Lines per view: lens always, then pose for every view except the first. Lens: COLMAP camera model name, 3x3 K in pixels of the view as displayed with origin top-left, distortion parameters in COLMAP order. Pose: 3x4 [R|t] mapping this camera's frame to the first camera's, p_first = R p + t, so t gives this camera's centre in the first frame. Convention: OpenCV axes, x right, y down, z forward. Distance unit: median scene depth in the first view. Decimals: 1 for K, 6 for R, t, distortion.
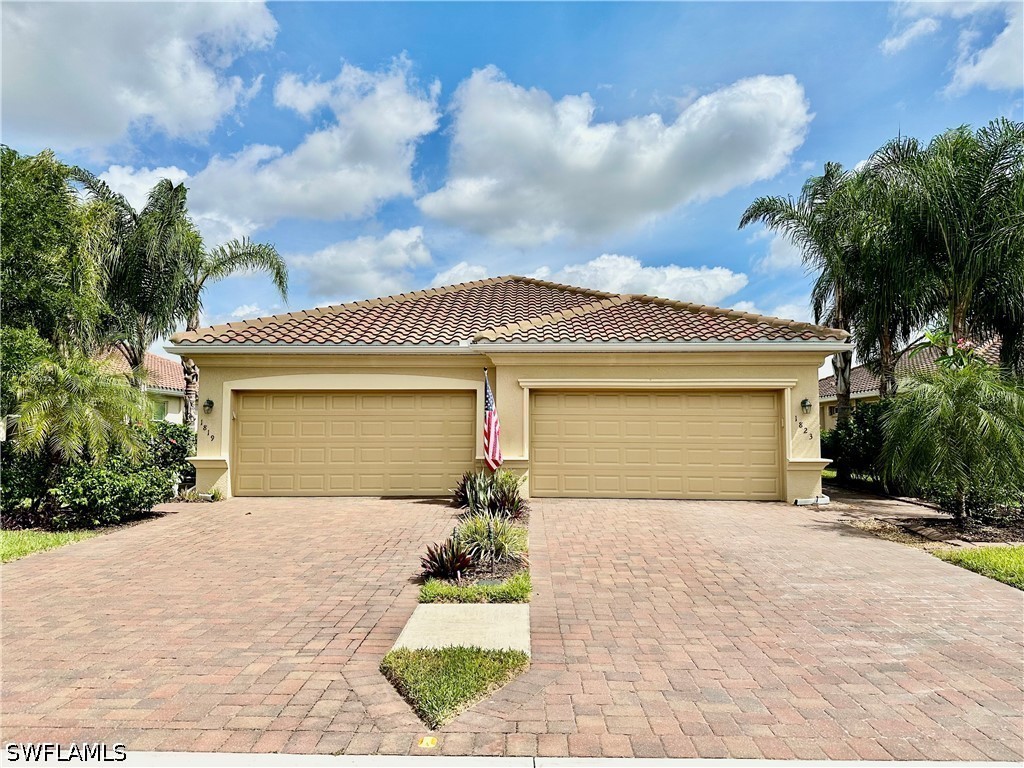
lens RADIAL K [[647.8, 0, 480.4], [0, 647.8, 384.1], [0, 0, 1]] dist [-0.040955, 0.001579]
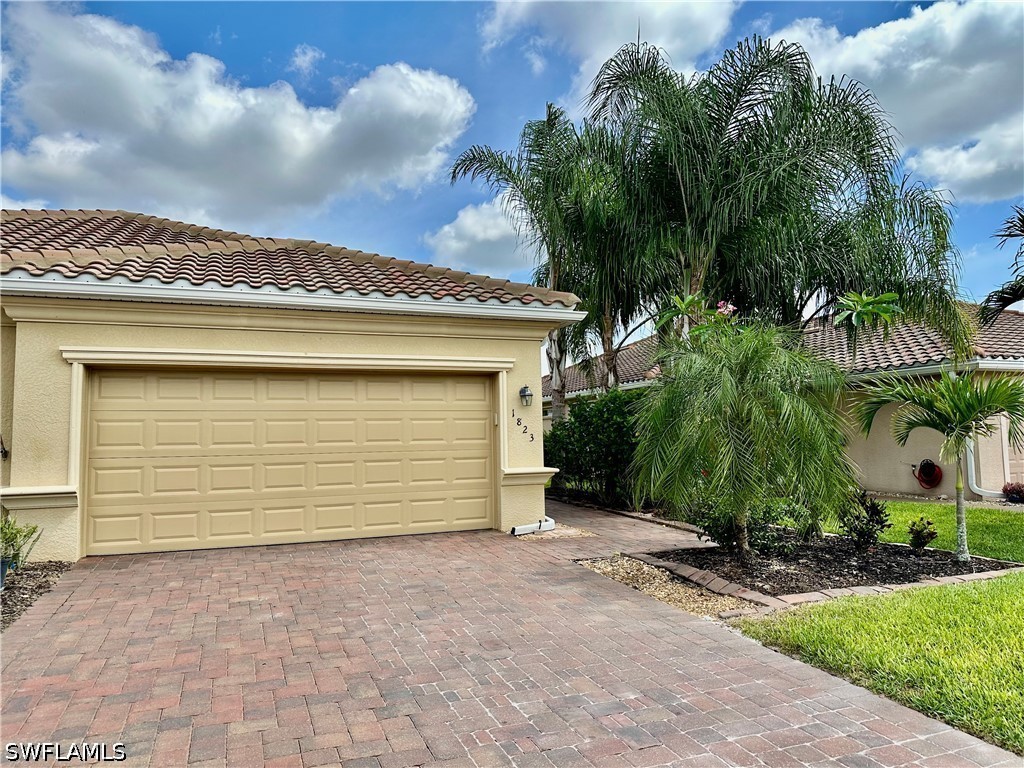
lens RADIAL K [[717.4, 0, 512.0], [0, 717.4, 384.0], [0, 0, 1]] dist [0.028798, -0.000049]
pose [[0.891702, 0.011330, 0.452482, 0.123650], [-0.008668, 0.999931, -0.007956, 0.026844], [-0.452541, 0.003173, 0.891738, 0.276868]]
